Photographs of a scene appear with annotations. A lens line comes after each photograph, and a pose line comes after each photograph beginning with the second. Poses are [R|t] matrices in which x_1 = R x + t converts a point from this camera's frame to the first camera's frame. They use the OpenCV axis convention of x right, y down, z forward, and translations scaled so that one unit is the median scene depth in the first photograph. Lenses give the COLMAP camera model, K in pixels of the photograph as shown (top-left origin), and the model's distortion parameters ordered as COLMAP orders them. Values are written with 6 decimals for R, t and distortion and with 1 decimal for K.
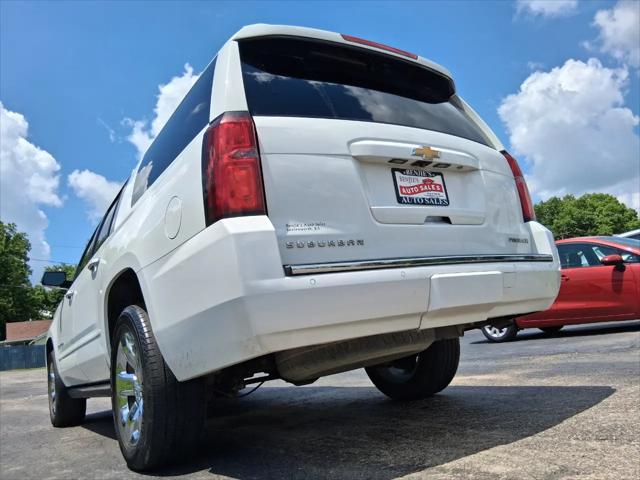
lens RADIAL K [[491.8, 0, 318.8], [0, 491.8, 238.7], [0, 0, 1]] dist [0.087500, -0.157733]
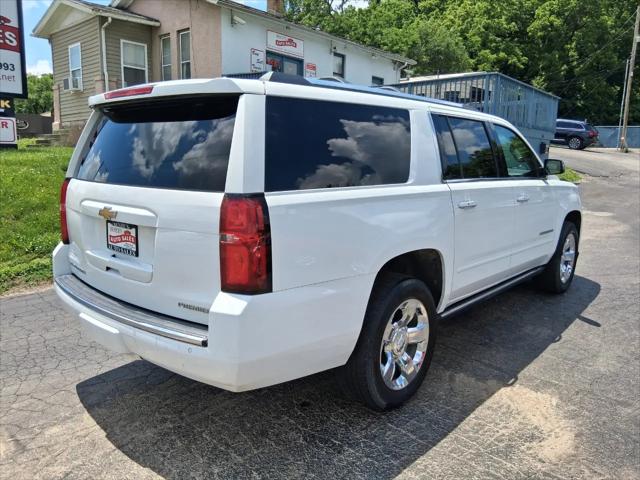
lens RADIAL K [[489.7, 0, 315.0], [0, 489.7, 235.8], [0, 0, 1]] dist [0.086646, -0.140975]
pose [[0.259612, 0.306984, -0.915621, 1.389793], [0.149164, 0.924004, 0.352088, -0.449420], [0.954124, -0.227984, 0.194091, 1.195834]]
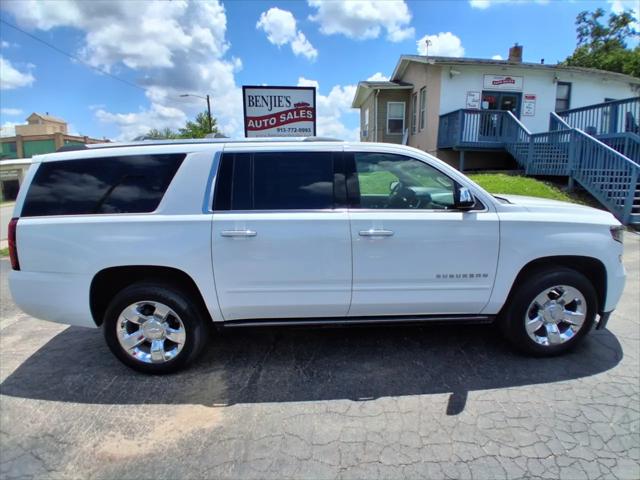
lens RADIAL K [[317.0, 0, 320.0], [0, 317.0, 240.0], [0, 0, 1]] dist [-0.002035, -0.038829]
pose [[-0.480687, 0.336410, -0.809795, 0.845373], [0.273572, 0.934923, 0.226002, -0.070767], [0.833125, -0.112901, -0.541438, 2.852291]]
